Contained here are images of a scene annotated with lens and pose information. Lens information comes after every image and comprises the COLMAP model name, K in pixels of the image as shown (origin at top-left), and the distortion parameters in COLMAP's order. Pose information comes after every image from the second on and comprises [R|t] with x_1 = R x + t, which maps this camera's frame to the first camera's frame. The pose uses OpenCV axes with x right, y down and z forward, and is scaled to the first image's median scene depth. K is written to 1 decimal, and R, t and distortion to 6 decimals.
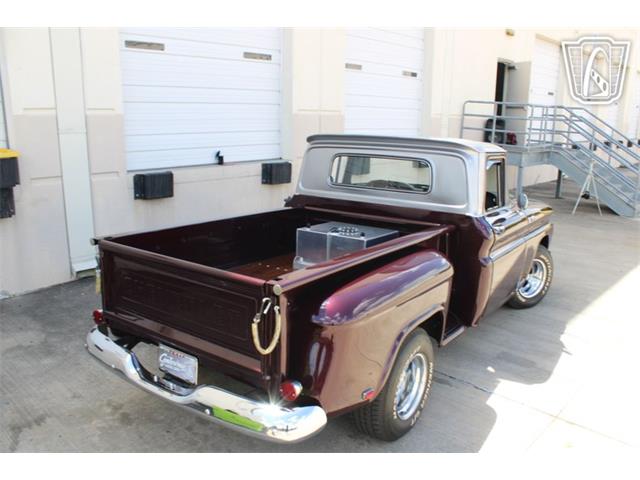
lens RADIAL K [[535.0, 0, 310.4], [0, 535.0, 264.3], [0, 0, 1]] dist [-0.105811, 0.053181]
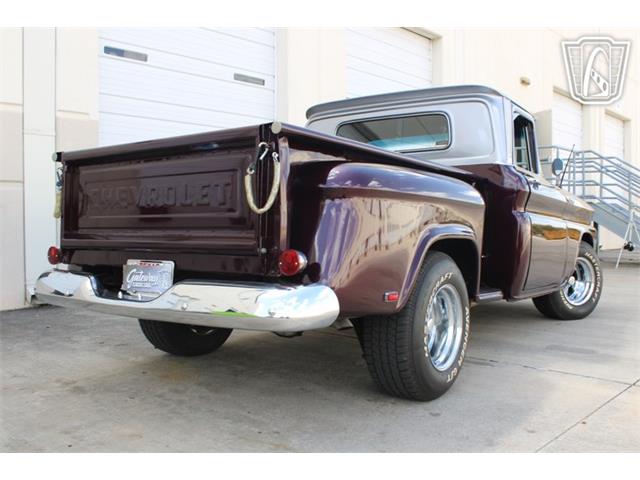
lens RADIAL K [[616.5, 0, 304.6], [0, 616.5, 259.7], [0, 0, 1]] dist [-0.067428, 0.000000]
pose [[0.999898, -0.013766, -0.003862, -0.009165], [0.012575, 0.975294, -0.220555, 0.246920], [0.006803, 0.220483, 0.975367, 0.065236]]
